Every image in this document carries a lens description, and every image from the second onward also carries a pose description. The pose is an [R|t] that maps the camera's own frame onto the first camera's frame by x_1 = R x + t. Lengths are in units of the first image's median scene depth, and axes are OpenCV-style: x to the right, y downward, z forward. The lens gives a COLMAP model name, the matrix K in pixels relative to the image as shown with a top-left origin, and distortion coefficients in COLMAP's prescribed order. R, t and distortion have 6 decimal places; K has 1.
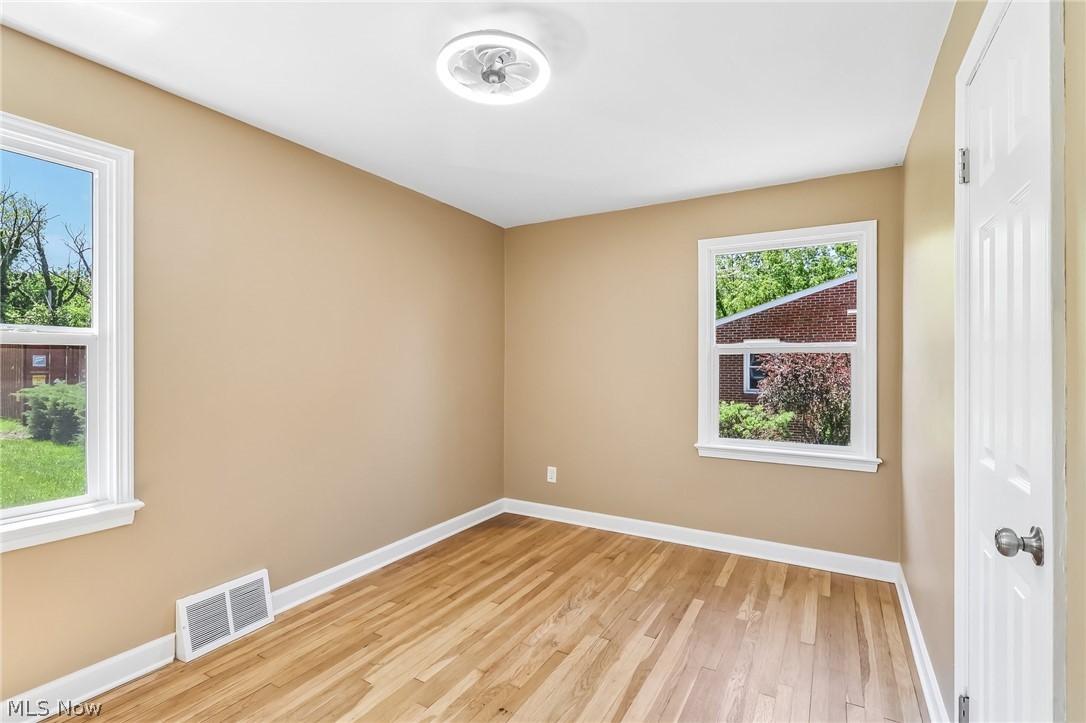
lens RADIAL K [[512.5, 0, 544.9], [0, 512.5, 362.1], [0, 0, 1]] dist [0.000817, 0.000878]
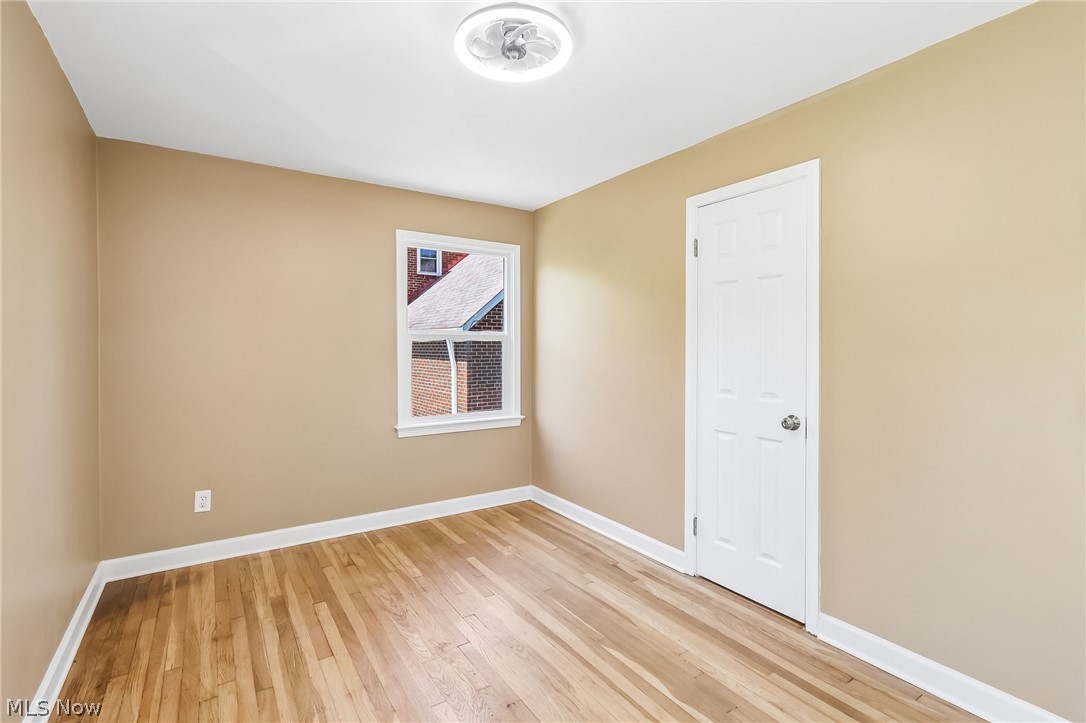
lens RADIAL K [[512.5, 0, 538.9], [0, 512.5, 353.7], [0, 0, 1]] dist [0.000817, 0.000878]
pose [[0.438887, -0.013673, 0.898438, -0.554292], [0.001816, 0.999896, 0.014329, -0.001618], [-0.898540, -0.004657, 0.438866, 0.317033]]
